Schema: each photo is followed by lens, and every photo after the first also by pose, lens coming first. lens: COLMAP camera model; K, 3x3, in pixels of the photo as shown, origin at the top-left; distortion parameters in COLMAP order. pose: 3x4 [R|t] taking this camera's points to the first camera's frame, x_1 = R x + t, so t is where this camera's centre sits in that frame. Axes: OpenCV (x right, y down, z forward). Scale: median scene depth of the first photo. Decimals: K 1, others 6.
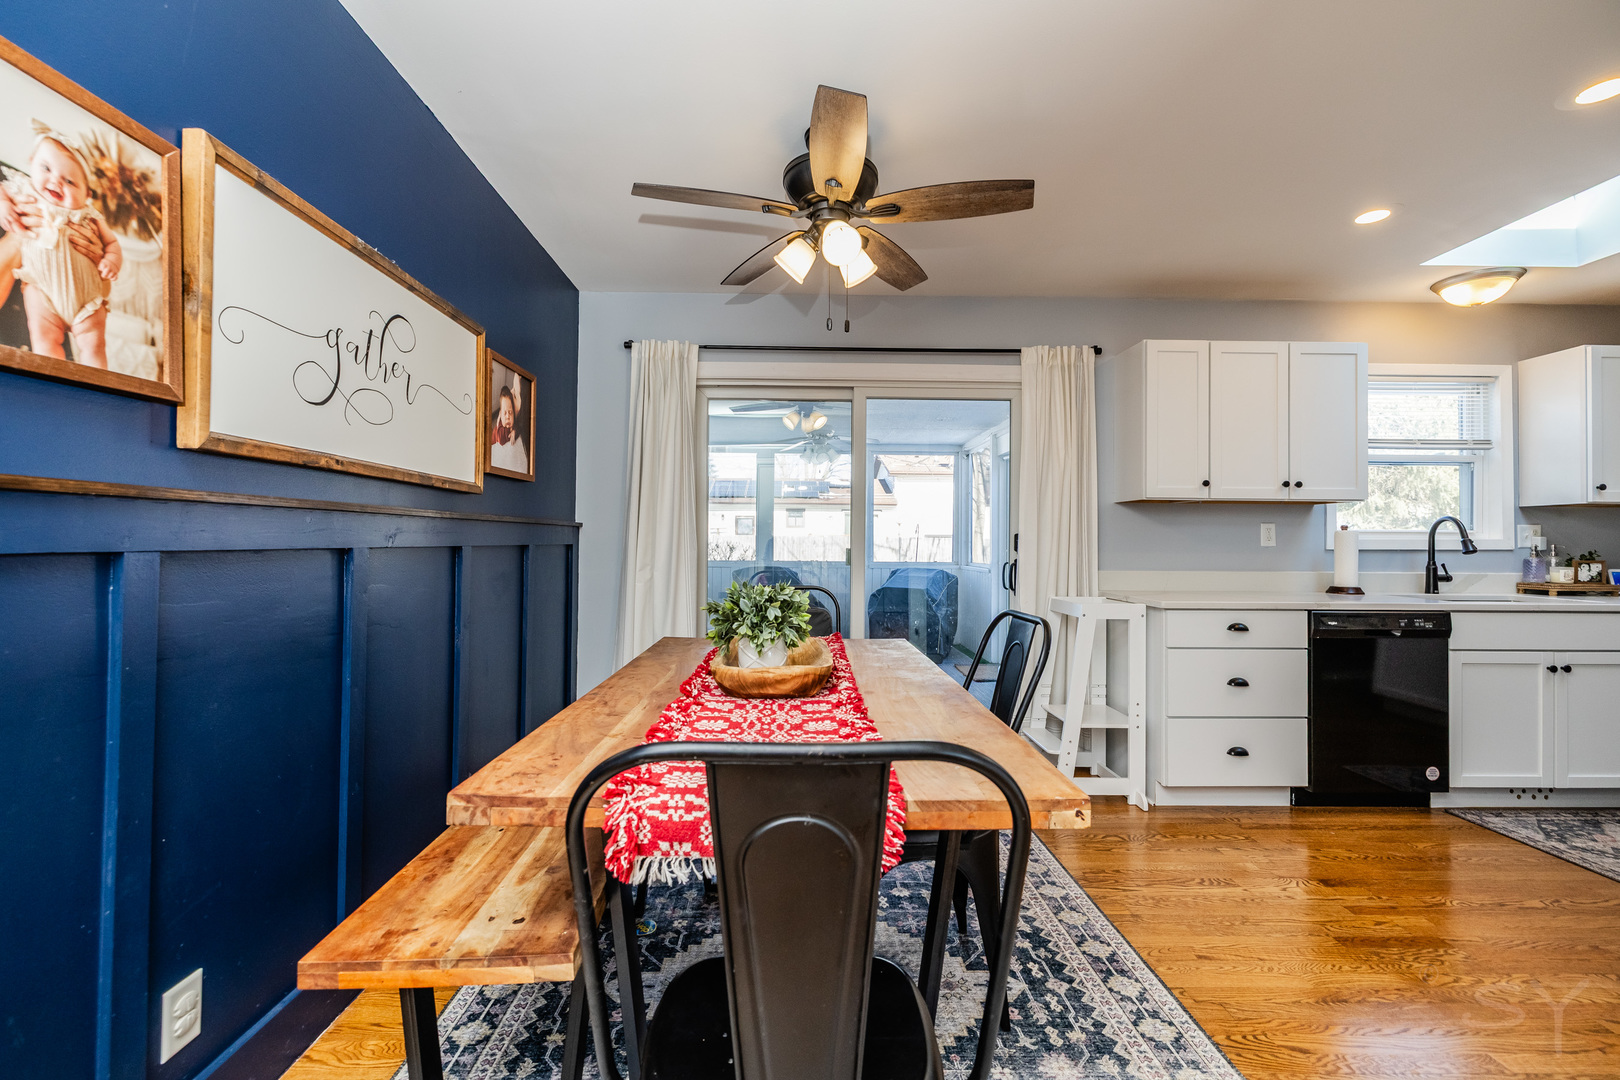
lens RADIAL K [[690.1, 0, 813.5], [0, 690.1, 531.2], [0, 0, 1]] dist [-0.000104, 0.000691]
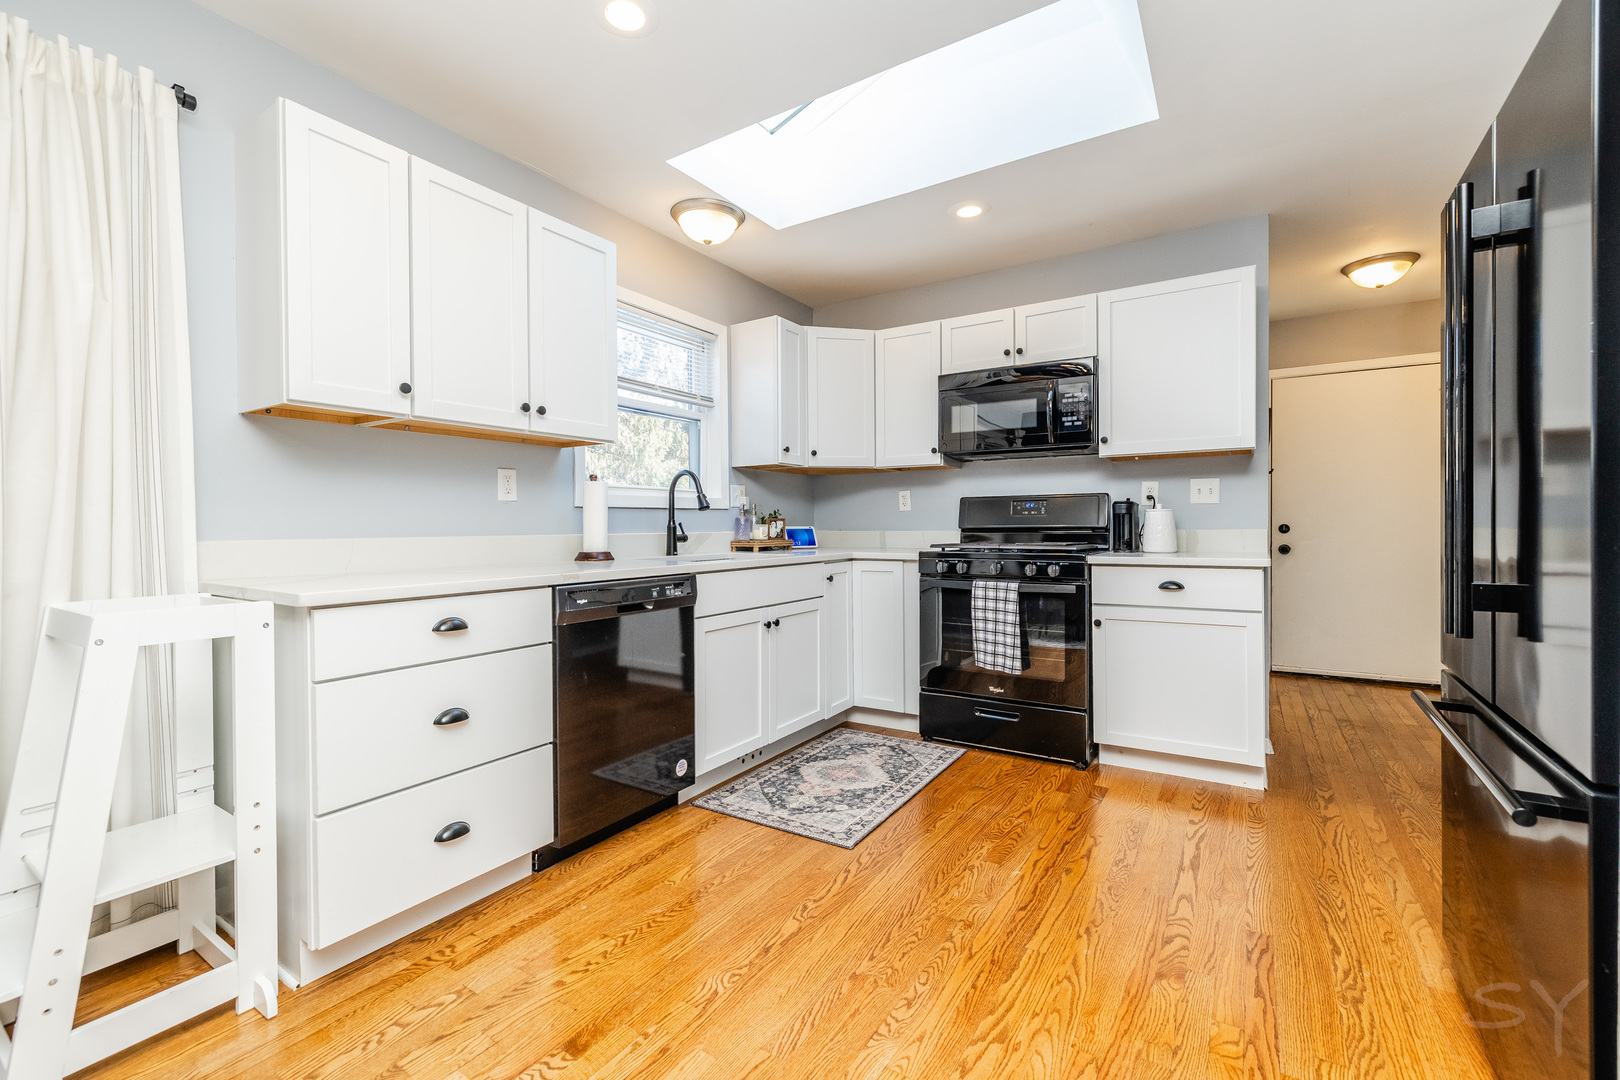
lens RADIAL K [[690.1, 0, 779.4], [0, 690.1, 525.8], [0, 0, 1]] dist [-0.000104, 0.000691]
pose [[0.603279, -0.015581, 0.797378, 0.314121], [0.000827, 0.999821, 0.018911, 0.042213], [-0.797530, -0.010750, 0.603184, 0.416129]]
